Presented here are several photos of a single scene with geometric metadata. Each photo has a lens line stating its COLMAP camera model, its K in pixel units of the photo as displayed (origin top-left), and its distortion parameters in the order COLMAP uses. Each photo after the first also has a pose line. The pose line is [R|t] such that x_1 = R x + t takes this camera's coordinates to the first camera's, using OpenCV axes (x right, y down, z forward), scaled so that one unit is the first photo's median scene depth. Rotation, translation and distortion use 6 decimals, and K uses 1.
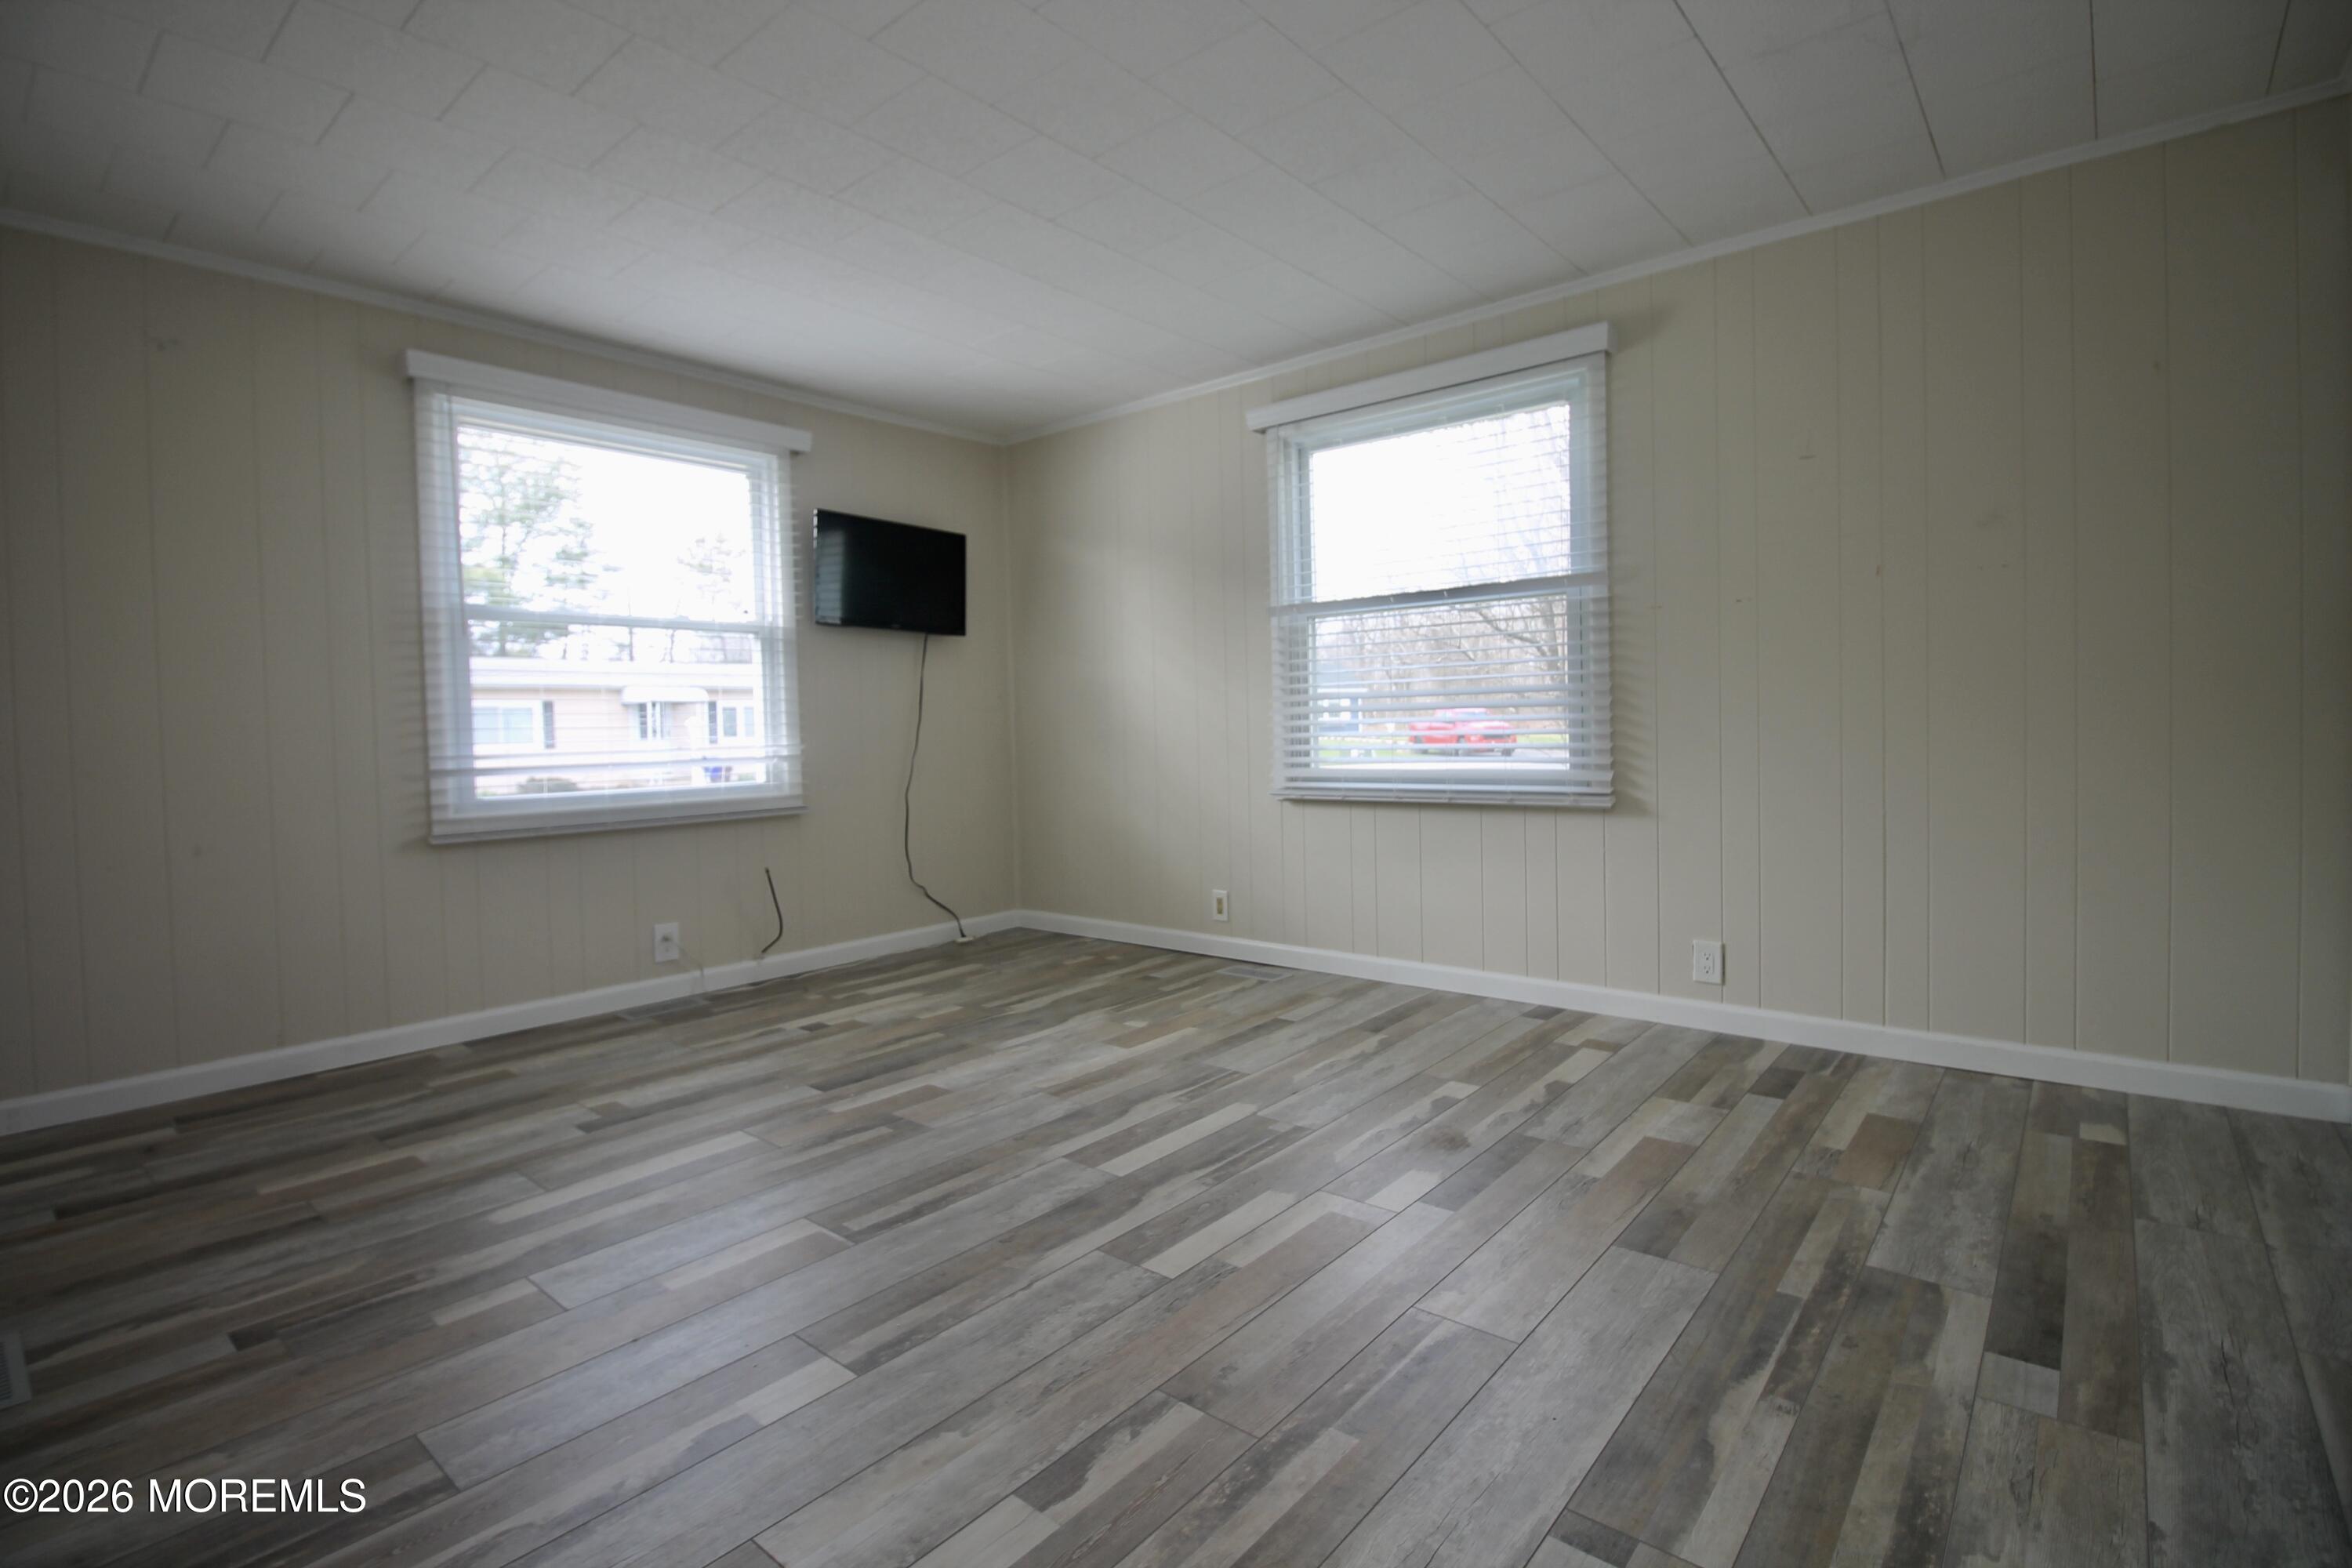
lens RADIAL K [[1096.3, 0, 1186.5], [0, 1096.3, 753.0], [0, 0, 1]] dist [0.002377, -0.014925]
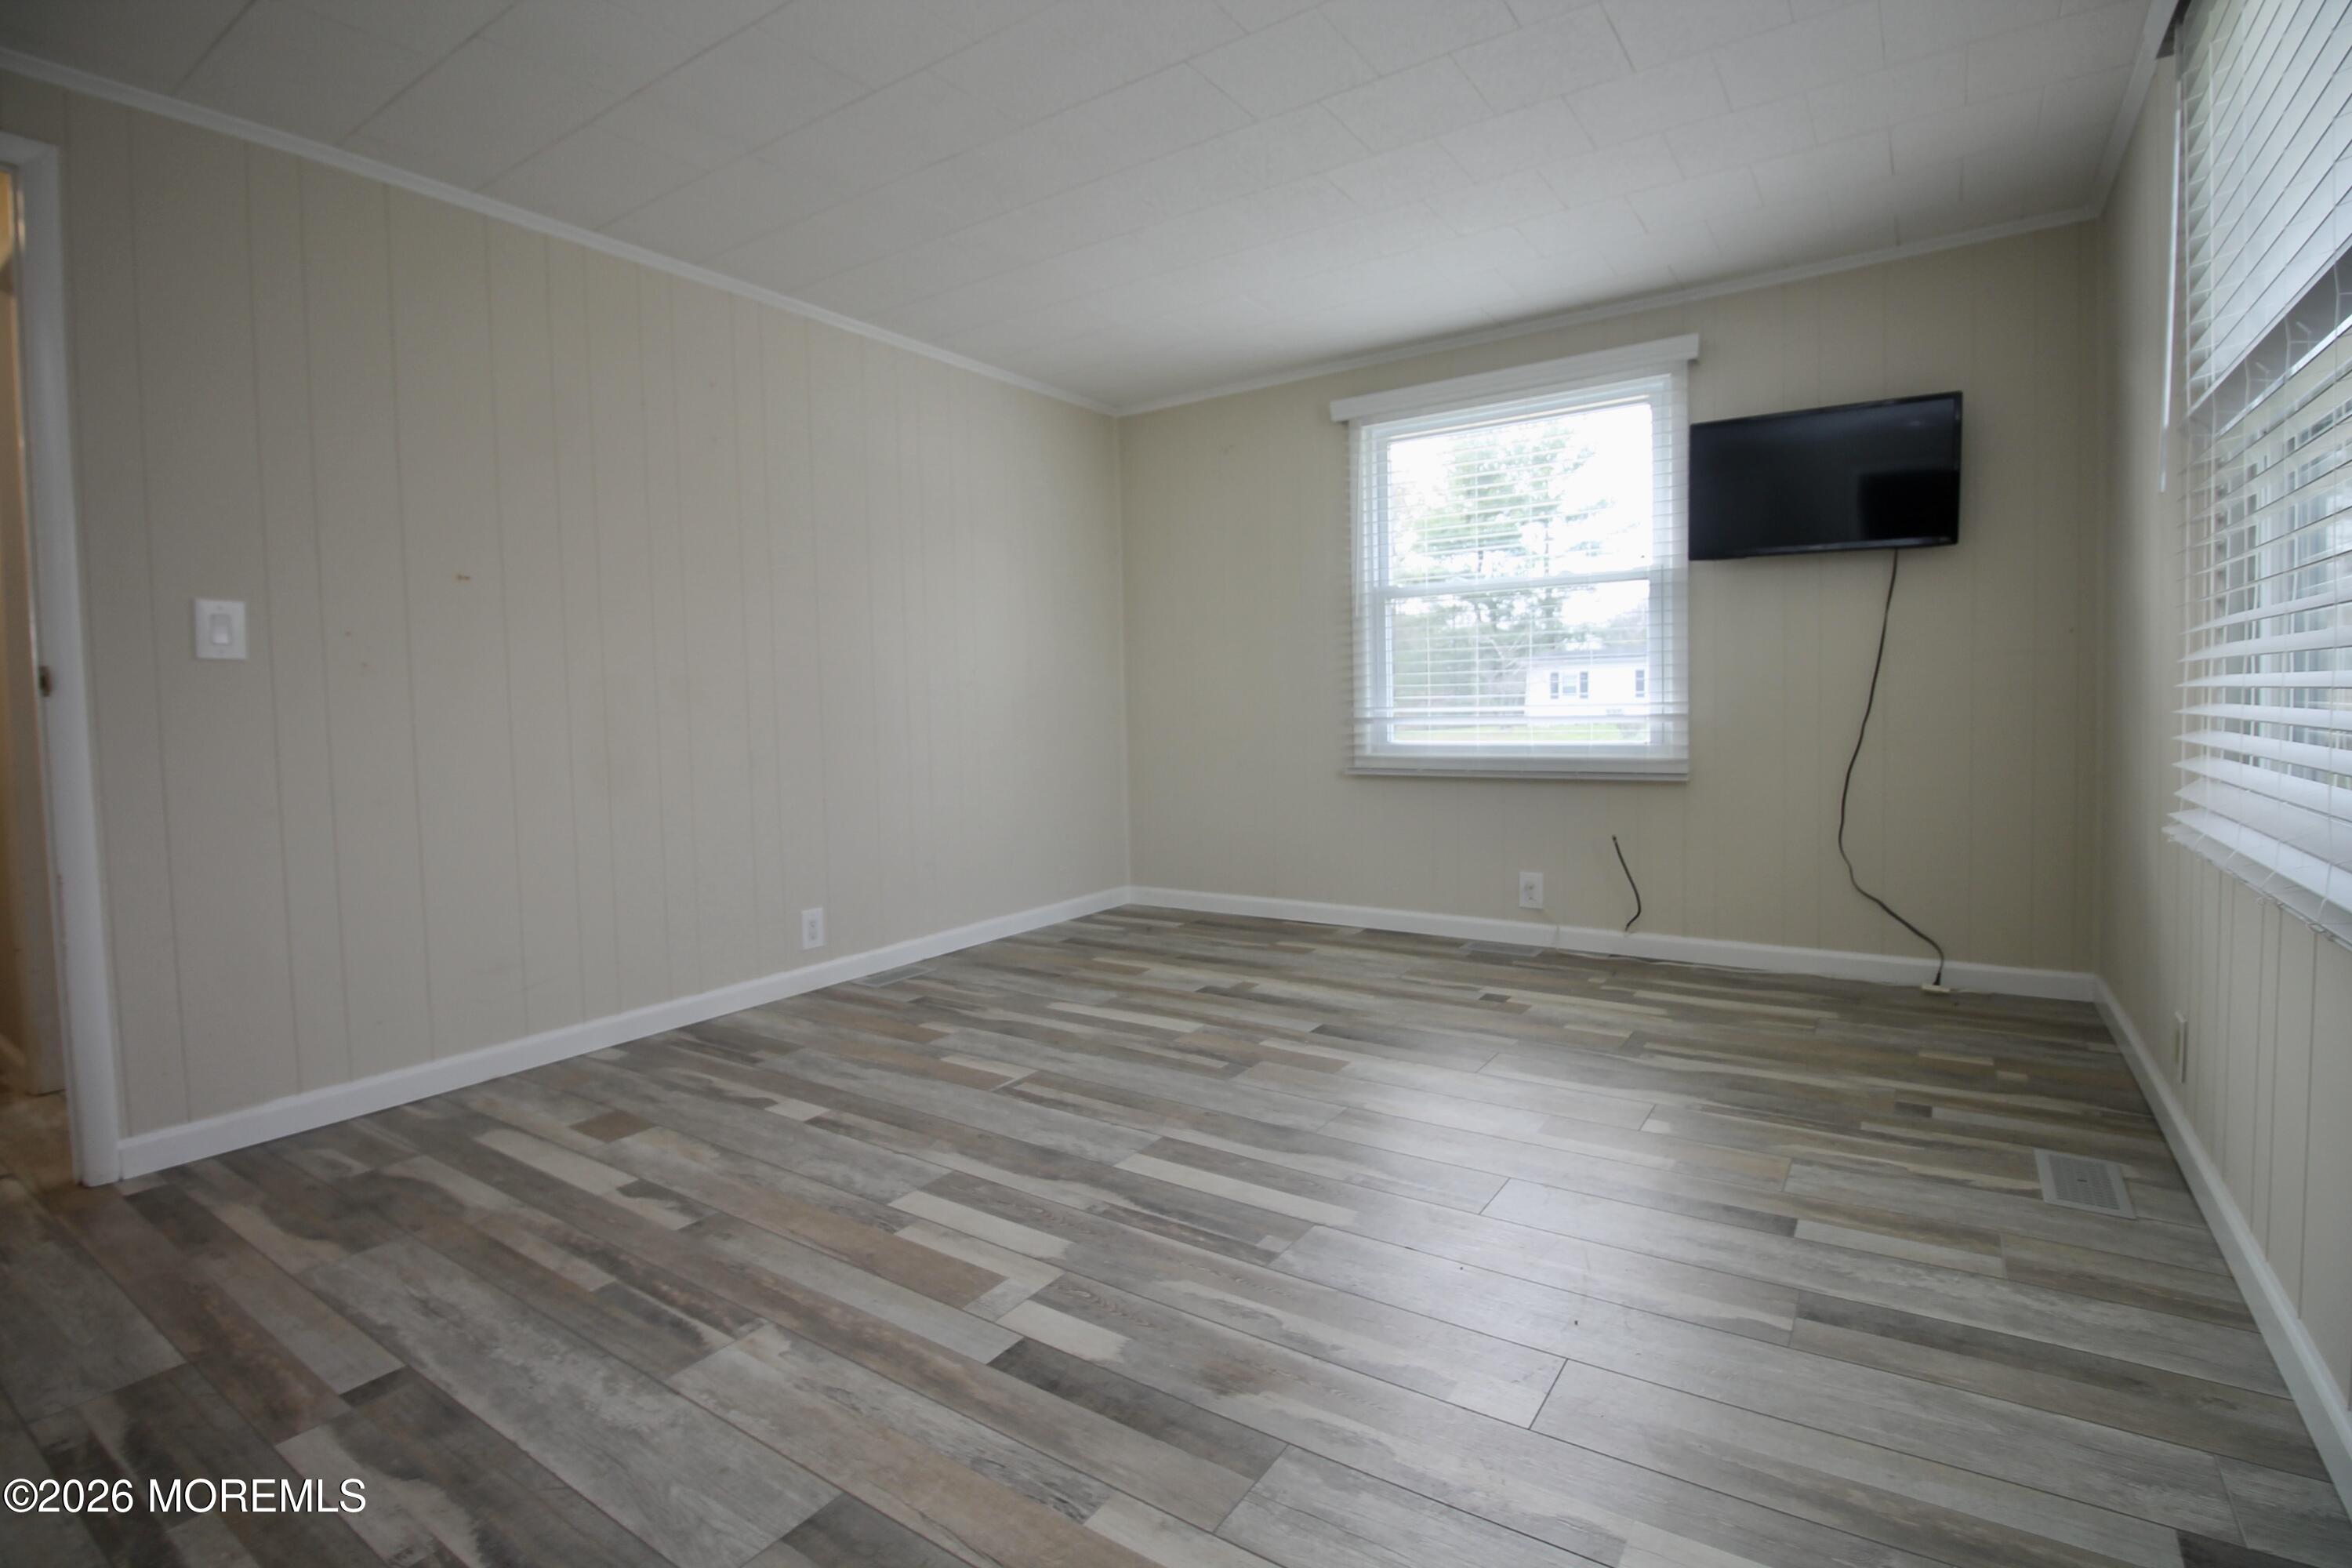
lens RADIAL K [[1096.3, 0, 1186.5], [0, 1096.3, 753.0], [0, 0, 1]] dist [0.002377, -0.014925]
pose [[0.103074, 0.068176, -0.992334, 0.772869], [-0.005399, 0.997672, 0.067982, -0.039759], [0.994659, -0.001650, 0.103203, 0.840946]]
